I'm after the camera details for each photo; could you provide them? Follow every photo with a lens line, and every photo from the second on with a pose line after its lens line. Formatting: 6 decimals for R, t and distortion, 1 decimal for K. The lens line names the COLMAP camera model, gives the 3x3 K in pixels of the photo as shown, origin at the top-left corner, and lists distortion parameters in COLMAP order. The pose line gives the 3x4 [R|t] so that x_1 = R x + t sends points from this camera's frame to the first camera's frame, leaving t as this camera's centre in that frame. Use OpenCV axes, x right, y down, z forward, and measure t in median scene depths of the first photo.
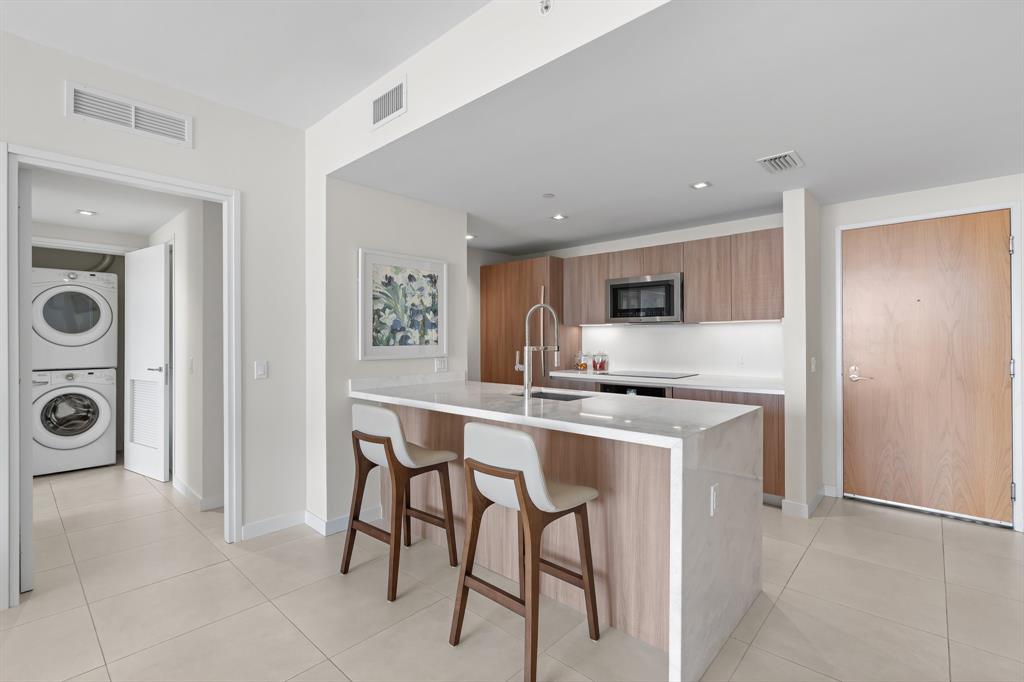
lens RADIAL K [[463.4, 0, 507.0], [0, 463.4, 334.6], [0, 0, 1]] dist [-0.009463, 0.002151]
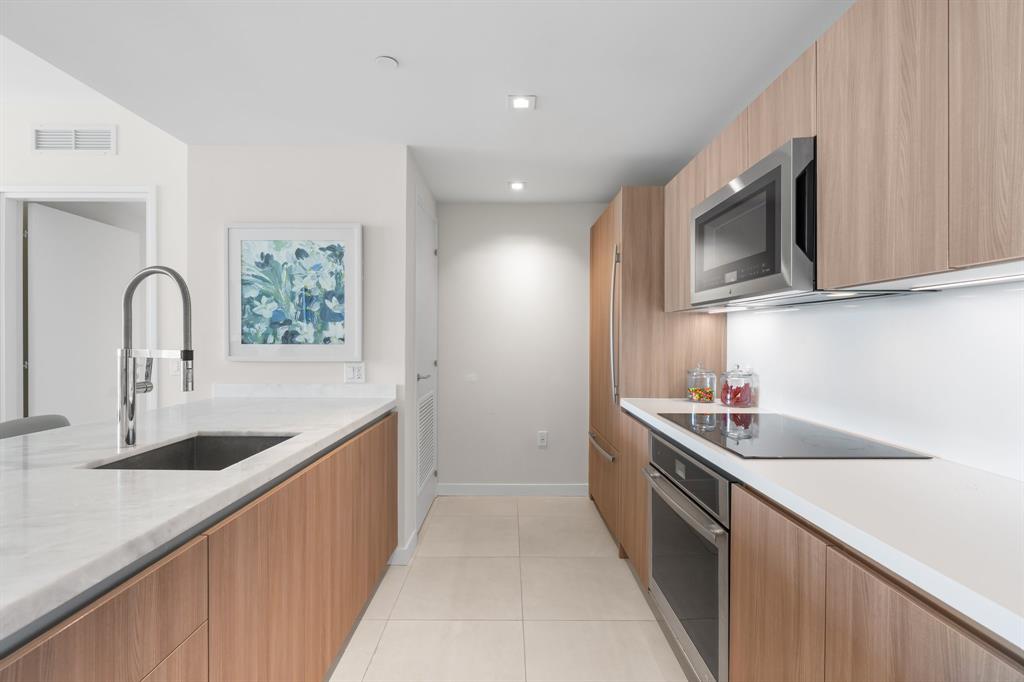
lens RADIAL K [[463.4, 0, 511.5], [0, 463.4, 335.4], [0, 0, 1]] dist [-0.009463, 0.002151]
pose [[0.681055, 0.008722, -0.732180, 0.566384], [-0.002083, 0.999948, 0.009975, 0.001077], [0.732229, -0.005268, 0.681038, 0.741178]]
